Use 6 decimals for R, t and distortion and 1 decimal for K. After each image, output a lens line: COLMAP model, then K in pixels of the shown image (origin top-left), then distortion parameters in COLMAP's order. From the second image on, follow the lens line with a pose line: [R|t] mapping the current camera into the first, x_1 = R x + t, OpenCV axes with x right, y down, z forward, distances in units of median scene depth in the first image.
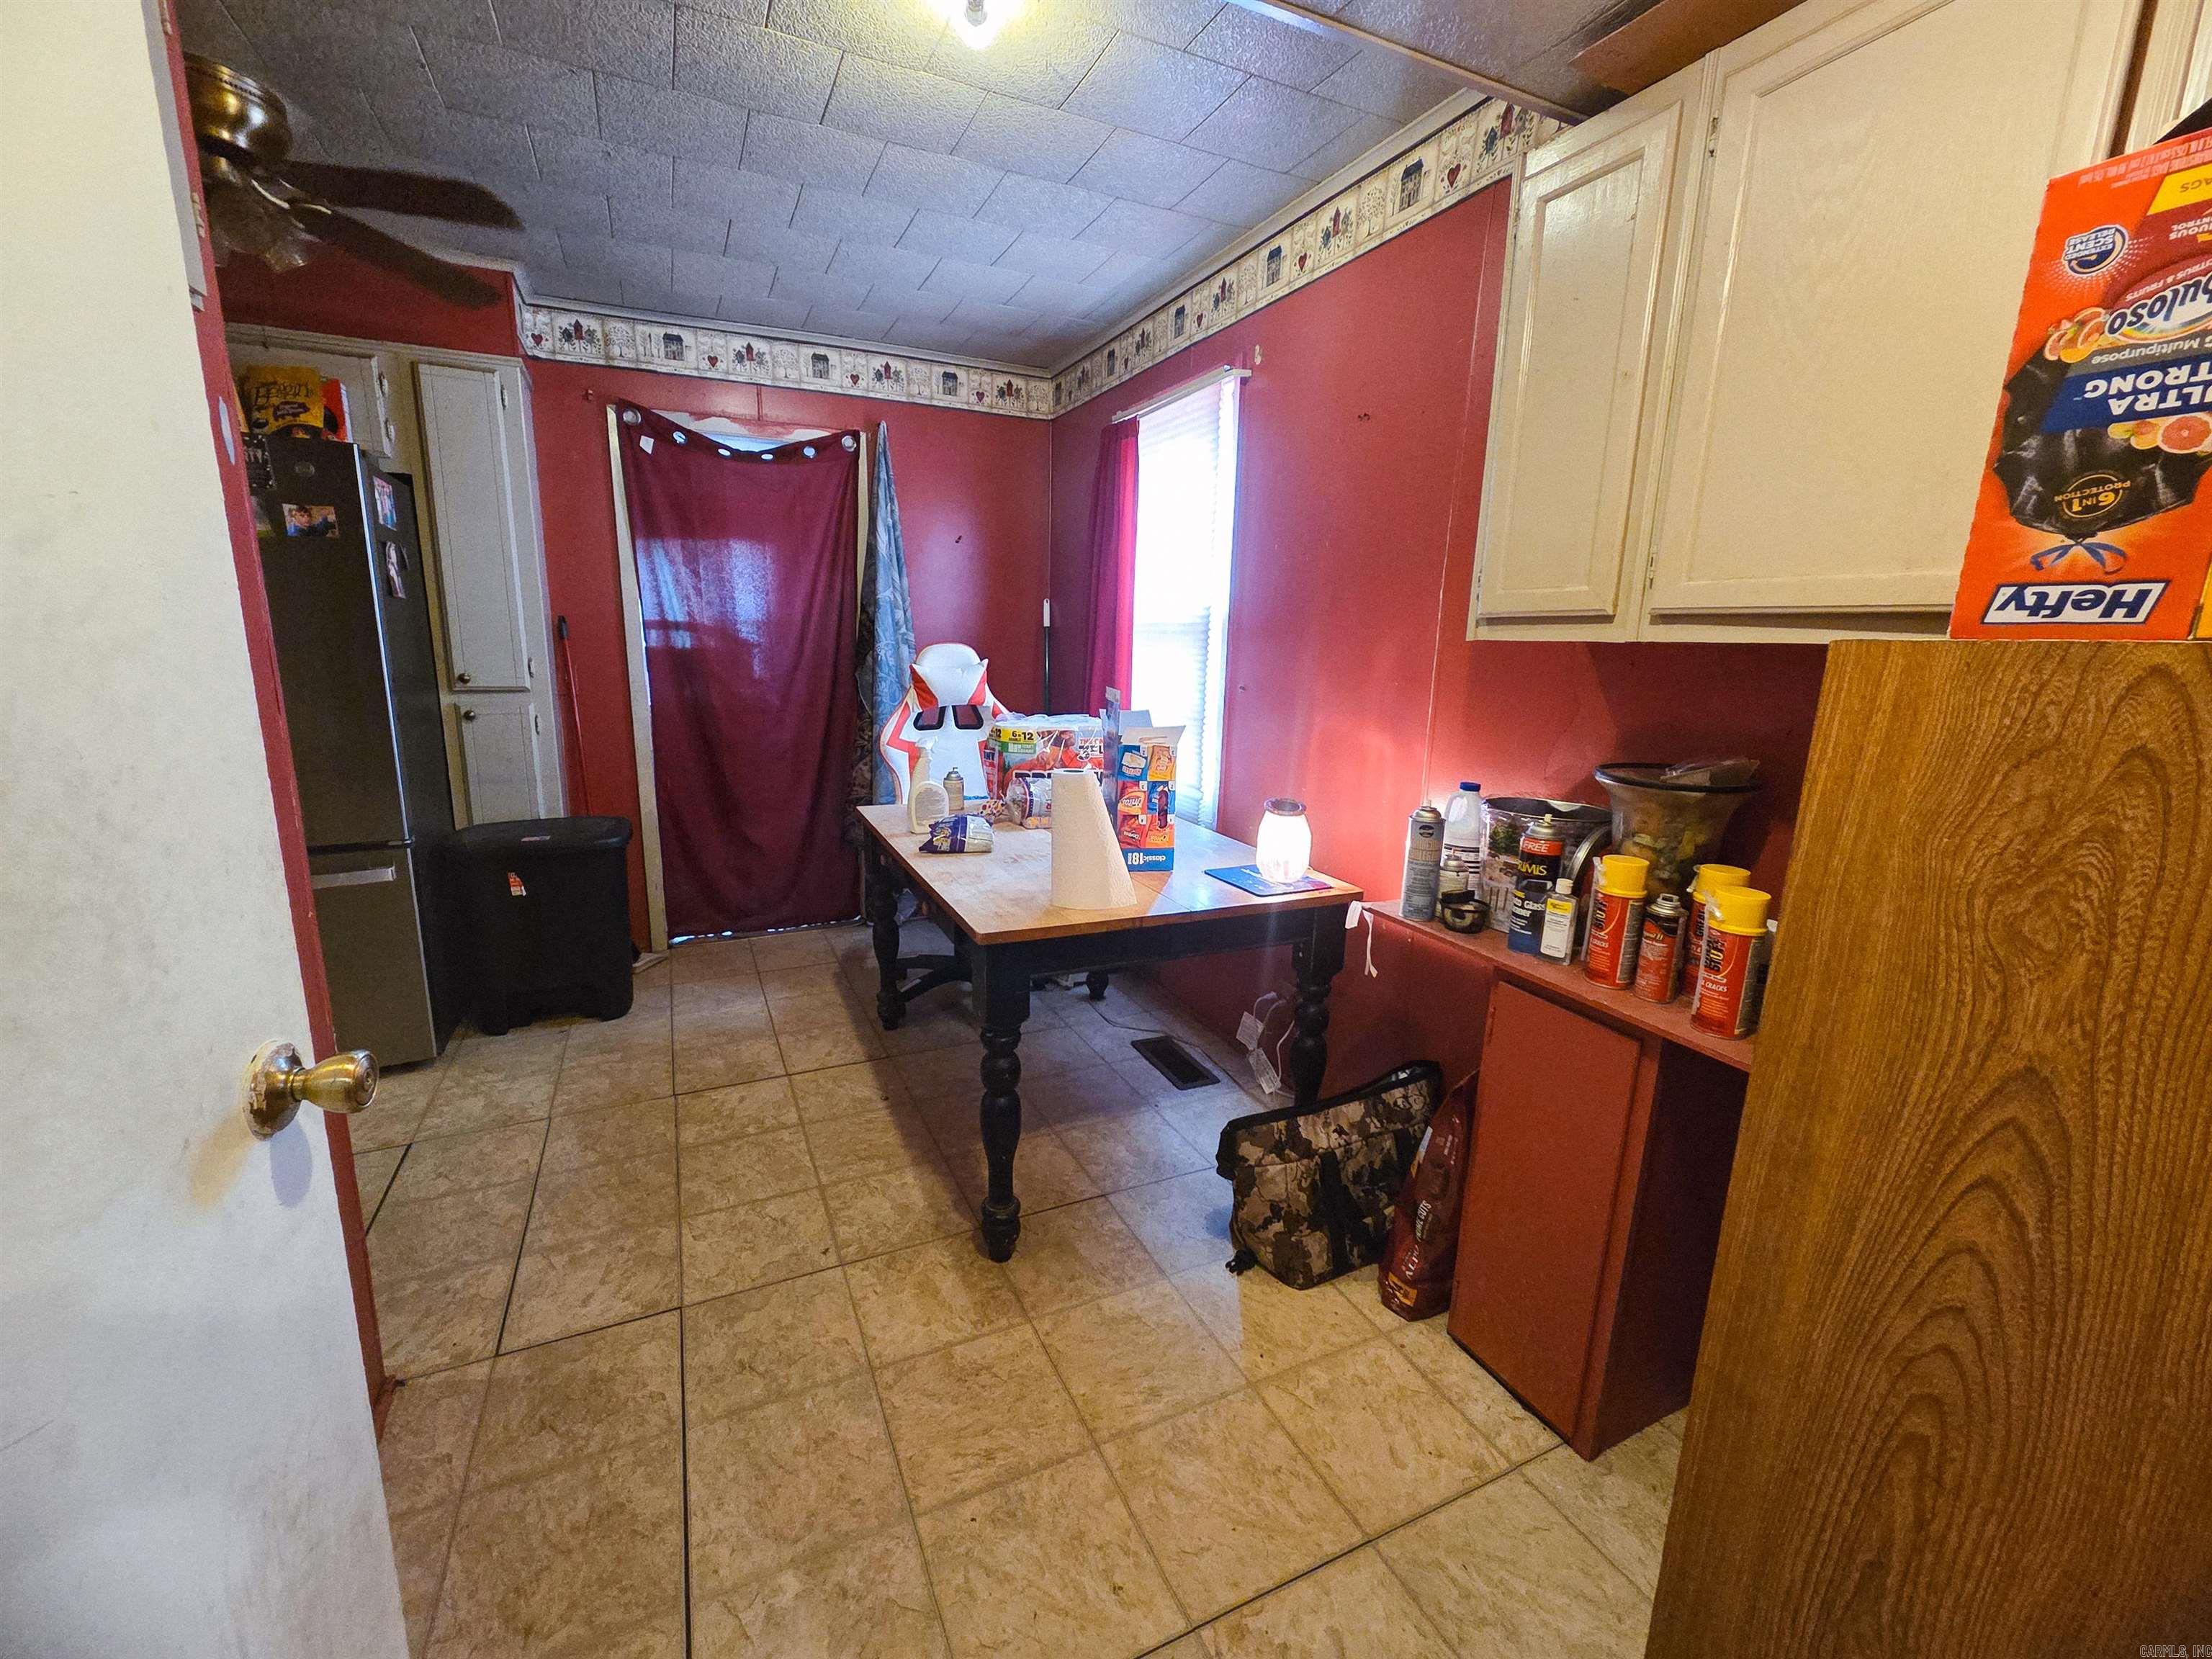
lens RADIAL K [[903.5, 0, 1096.8], [0, 903.5, 827.0], [0, 0, 1]] dist [0.004537, -0.000153]
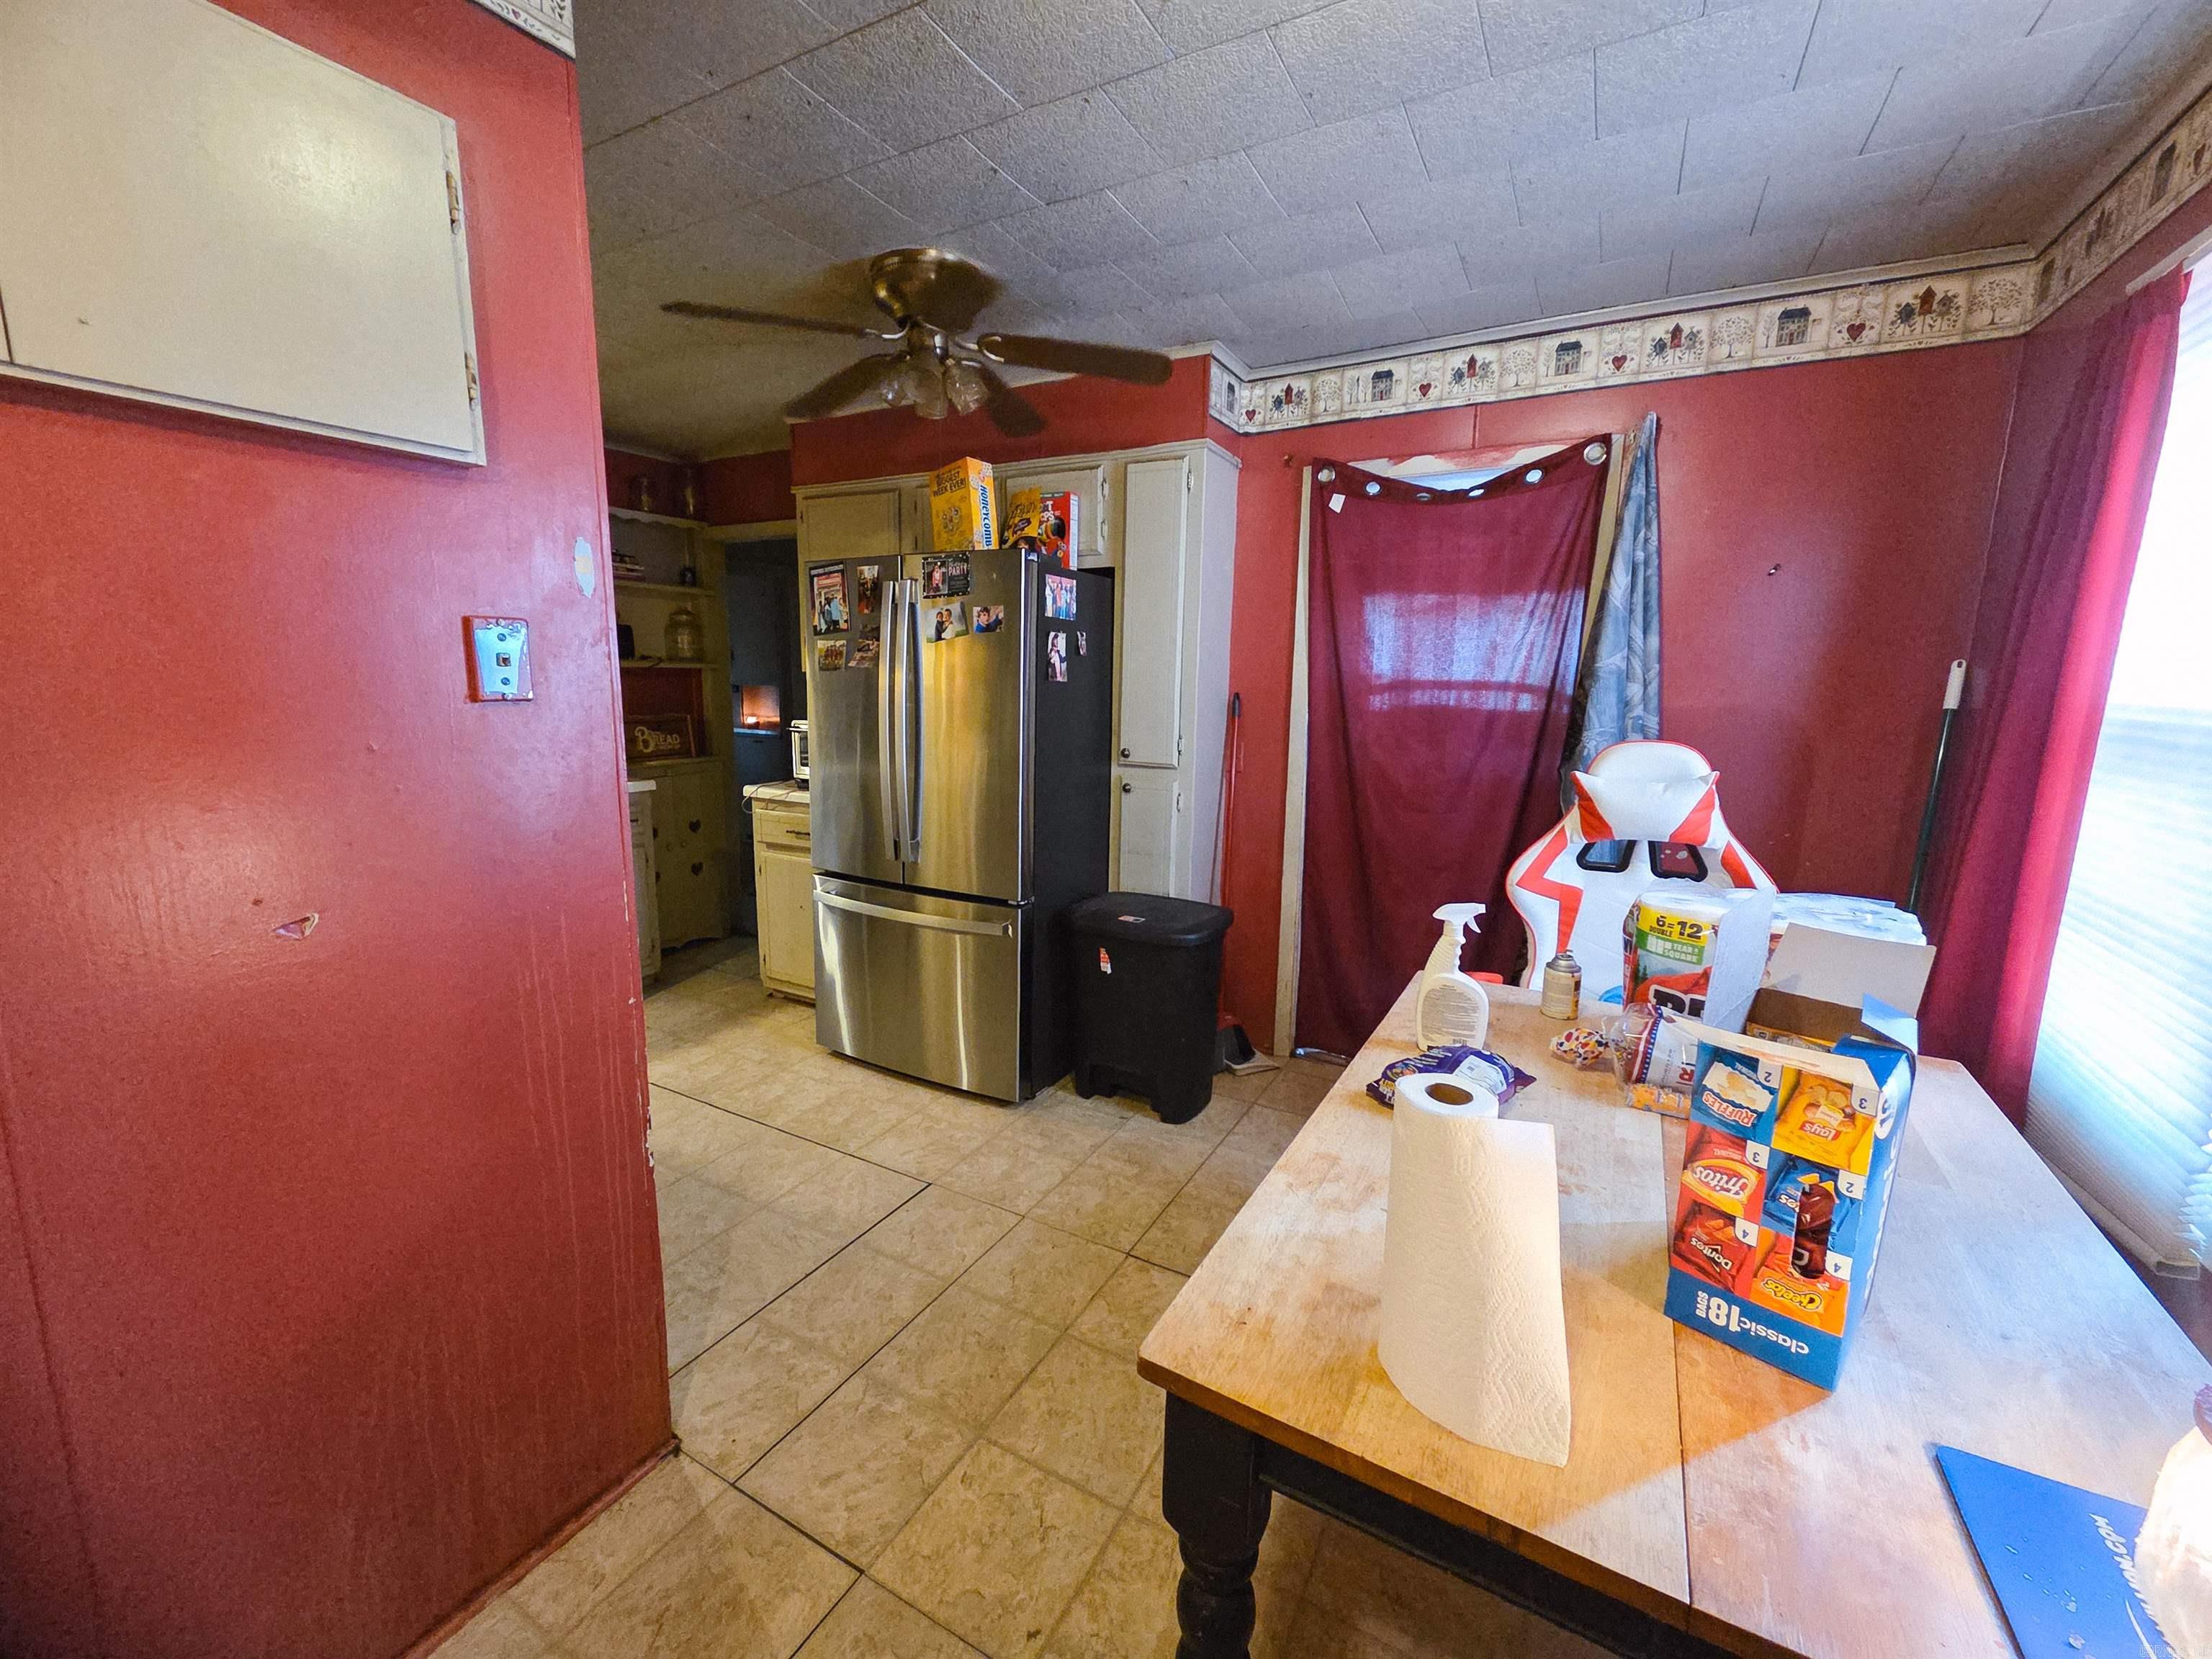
lens RADIAL K [[903.5, 0, 1101.4], [0, 903.5, 821.8], [0, 0, 1]] dist [0.004537, -0.000153]
pose [[0.580662, 0.125576, -0.804402, 0.124370], [-0.171060, 0.984796, 0.030257, -0.101703], [0.795971, 0.120032, 0.593315, 0.328555]]
